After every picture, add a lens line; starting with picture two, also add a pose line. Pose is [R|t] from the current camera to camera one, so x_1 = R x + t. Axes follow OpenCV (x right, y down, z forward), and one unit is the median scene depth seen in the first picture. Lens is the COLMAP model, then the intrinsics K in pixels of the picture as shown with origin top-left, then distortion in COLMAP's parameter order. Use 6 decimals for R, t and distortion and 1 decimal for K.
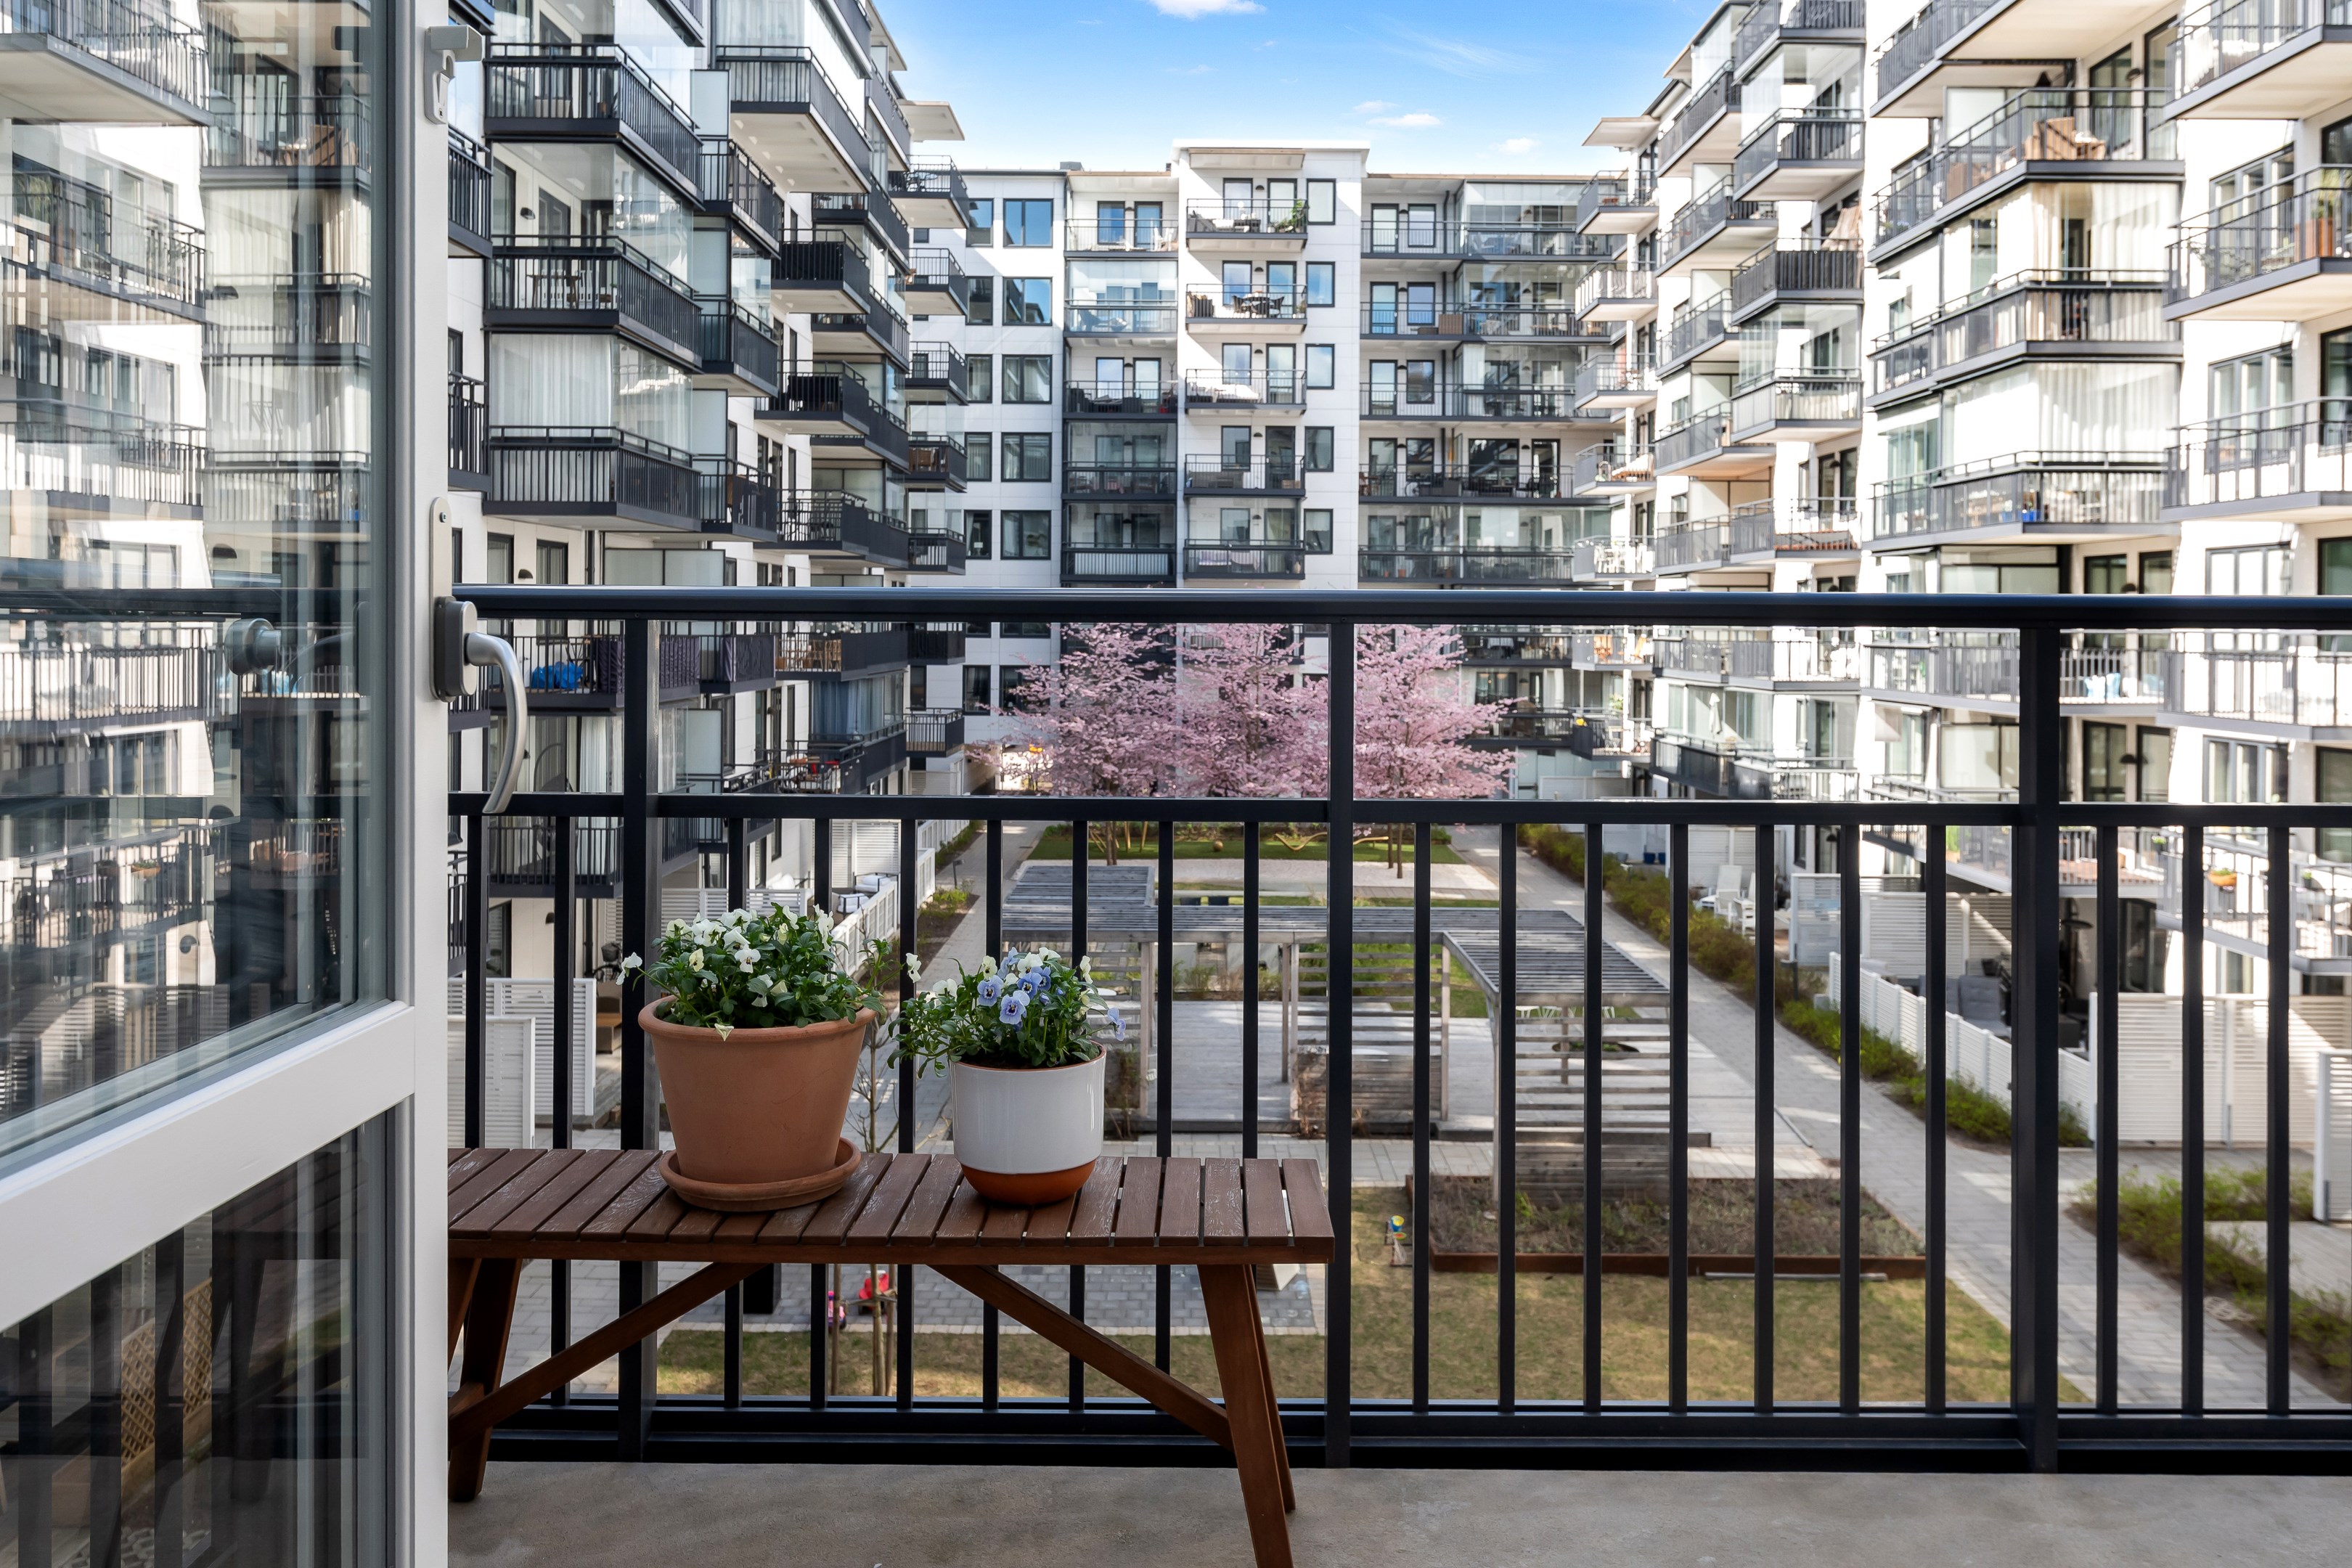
lens RADIAL K [[1729.8, 0, 1179.0], [0, 1729.8, 629.5], [0, 0, 1]] dist [0.000749, -0.002778]
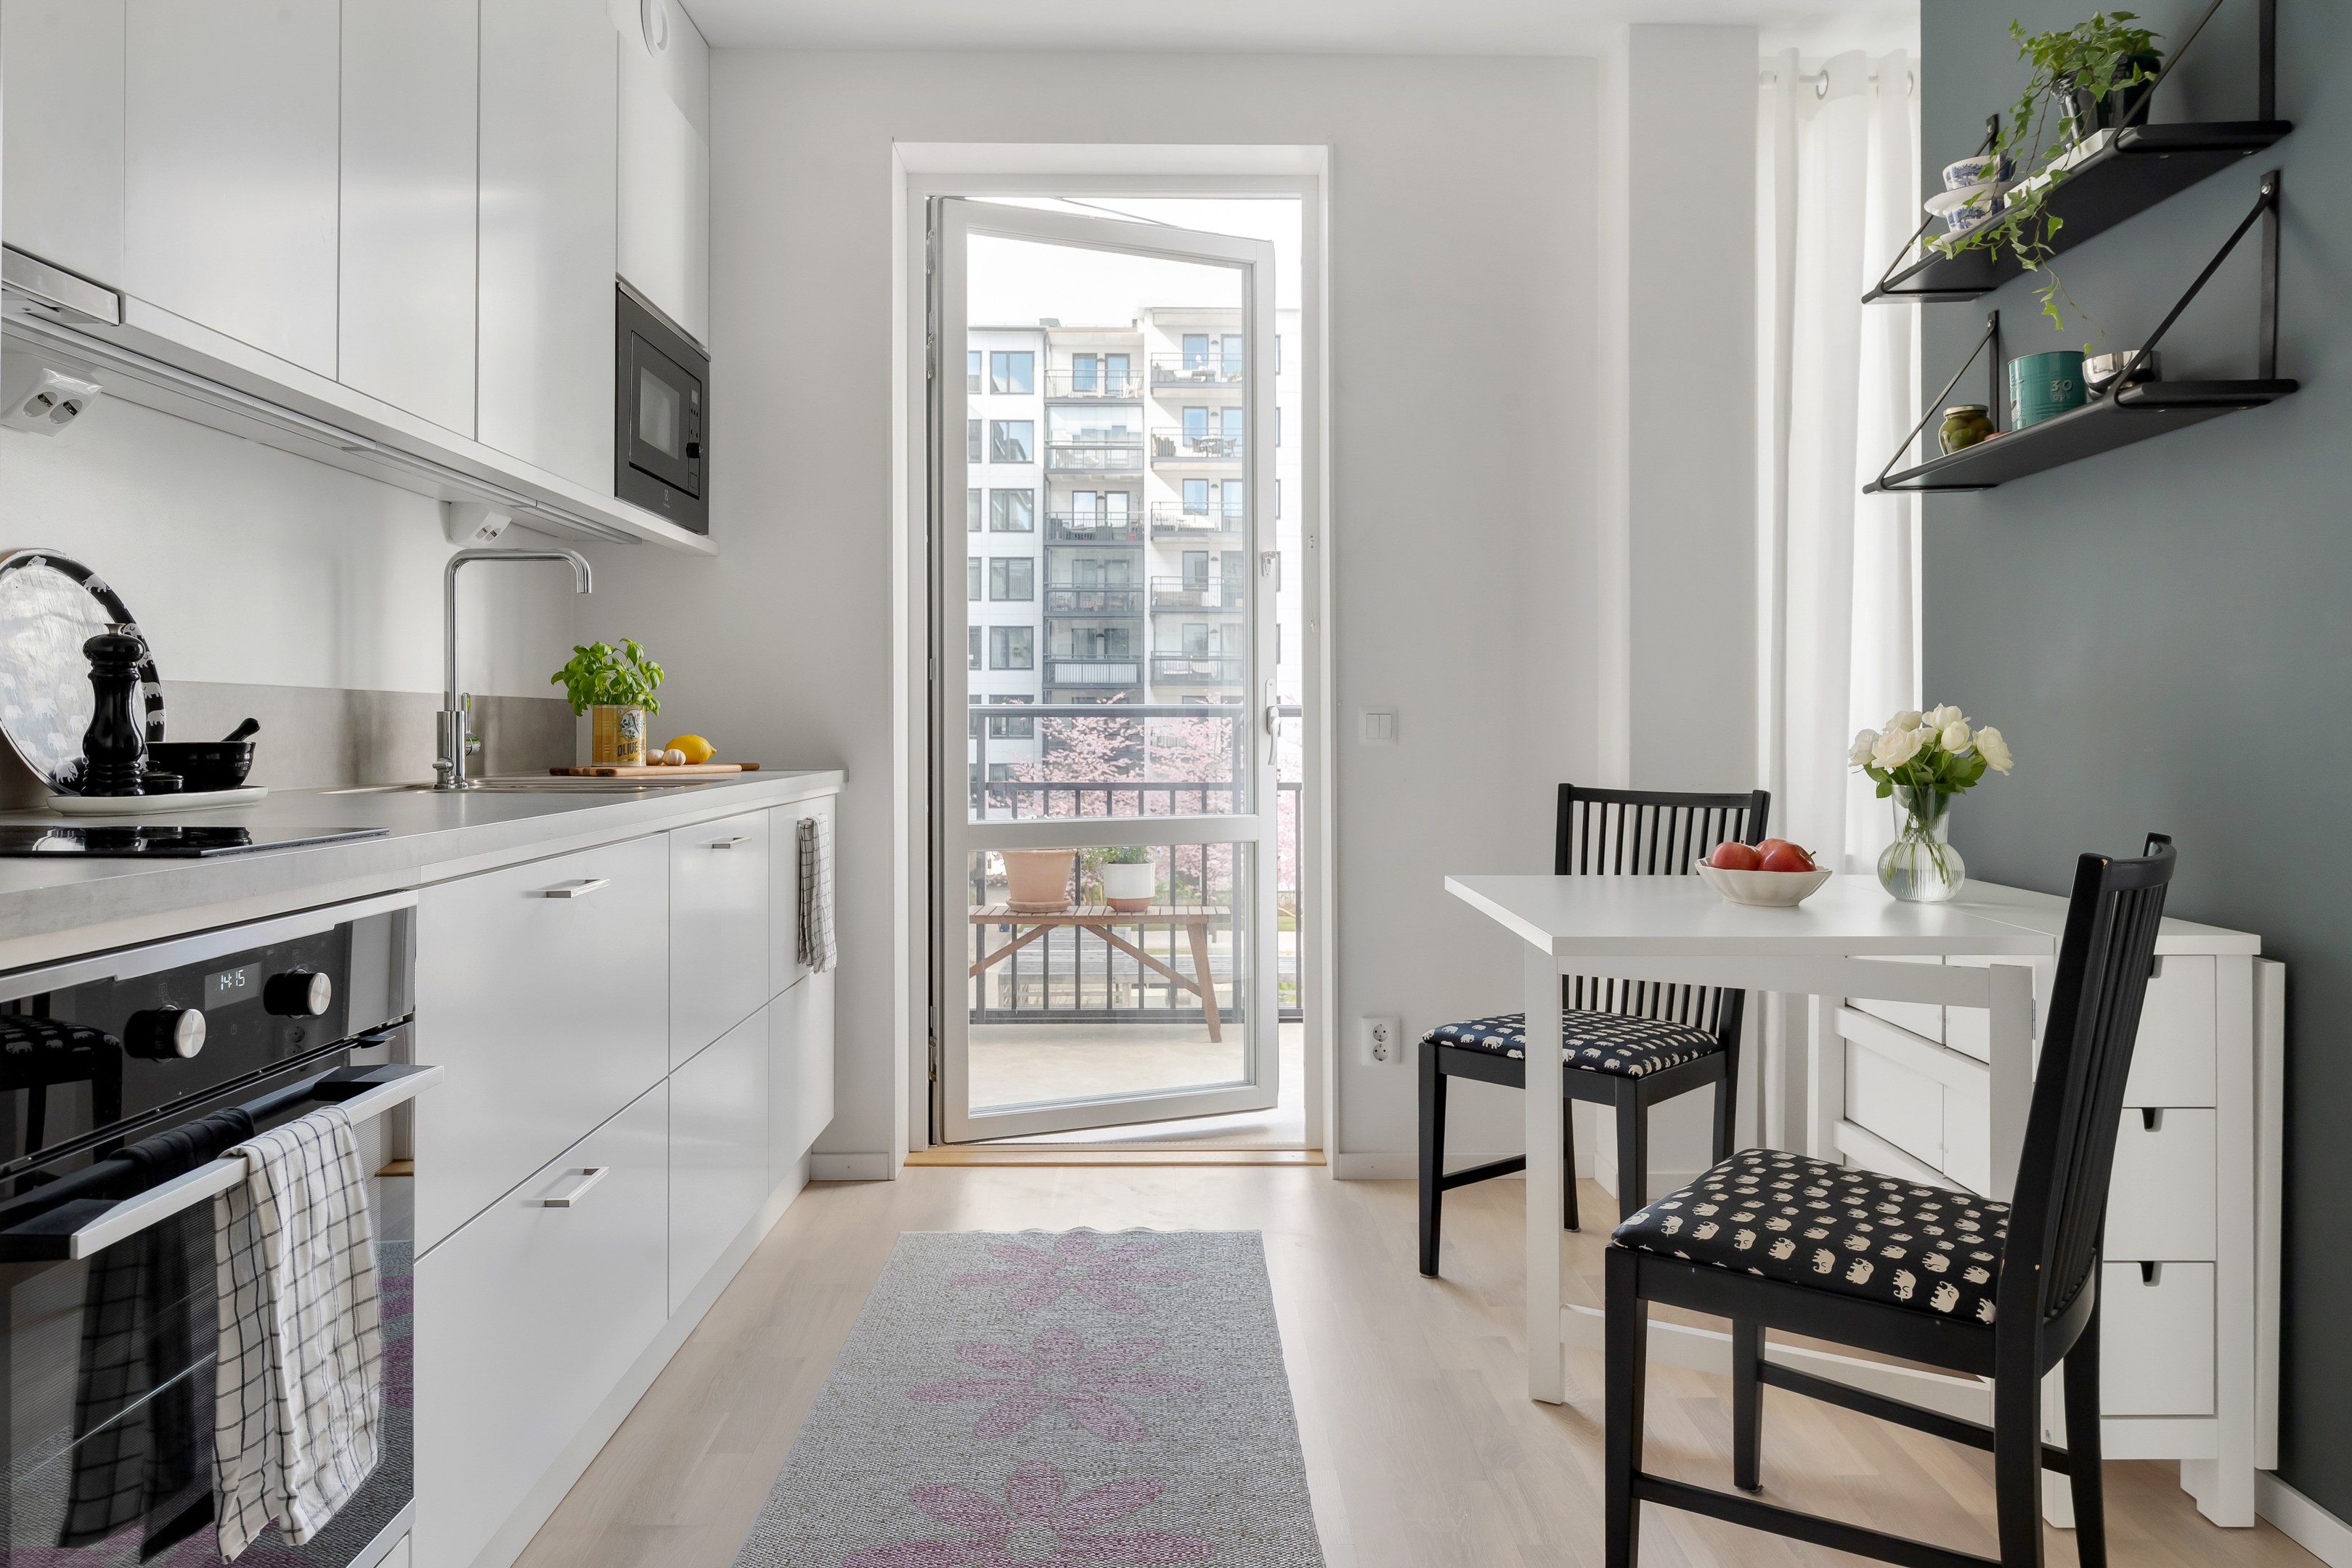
lens RADIAL K [[1634.0, 0, 1170.8], [0, 1634.0, 727.3], [0, 0, 1]] dist [0.012899, -0.000439]
pose [[0.999869, -0.007628, 0.014308, 0.000284], [0.007660, 0.999968, -0.002208, 0.000886], [-0.014290, 0.002317, 0.999895, -0.107125]]
